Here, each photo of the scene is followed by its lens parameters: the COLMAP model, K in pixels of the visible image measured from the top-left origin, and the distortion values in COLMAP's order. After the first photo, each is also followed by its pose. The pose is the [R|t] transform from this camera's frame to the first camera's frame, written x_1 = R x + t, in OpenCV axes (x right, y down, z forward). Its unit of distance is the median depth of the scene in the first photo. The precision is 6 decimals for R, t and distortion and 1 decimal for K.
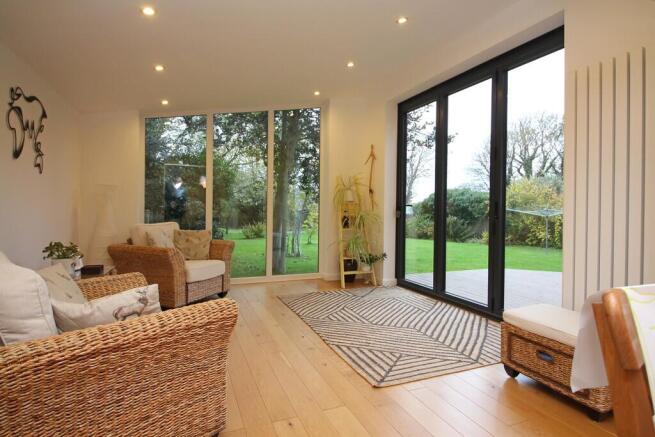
lens RADIAL K [[351.3, 0, 330.1], [0, 351.3, 214.6], [0, 0, 1]] dist [-0.004932, -0.003219]
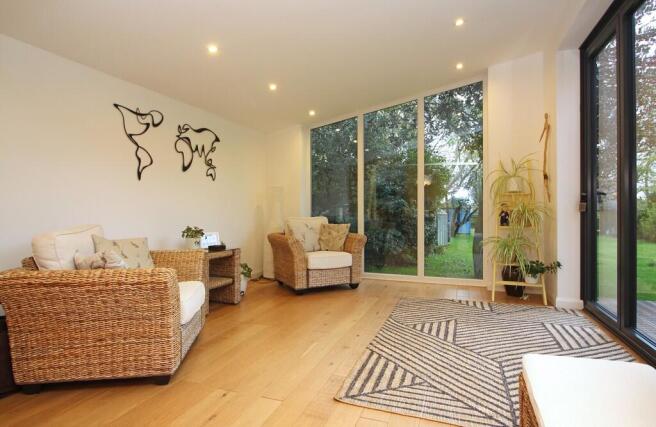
lens RADIAL K [[357.2, 0, 326.6], [0, 357.2, 213.4], [0, 0, 1]] dist [0.000763, -0.001396]
pose [[0.729033, -0.005663, -0.684455, 0.548416], [-0.000178, 0.999964, -0.008463, 0.031613], [0.684478, 0.006291, 0.729006, 0.259394]]
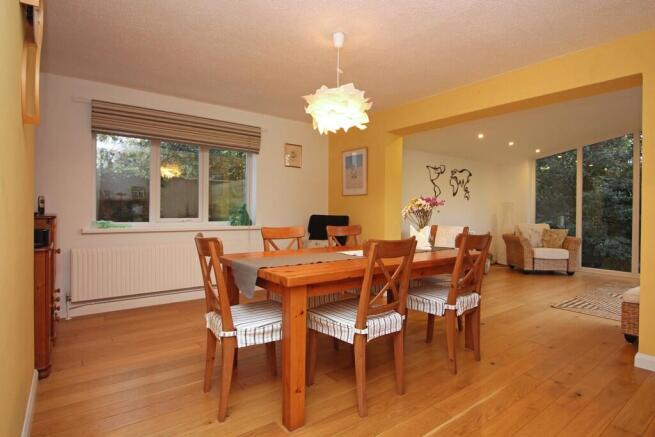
lens RADIAL K [[351.3, 0, 330.3], [0, 351.3, 214.4], [0, 0, 1]] dist [-0.004932, -0.003219]
pose [[0.256324, -0.002989, -0.966586, 1.297504], [-0.020138, 0.999762, -0.008431, 0.019634], [0.966381, 0.021626, 0.256202, -0.537006]]
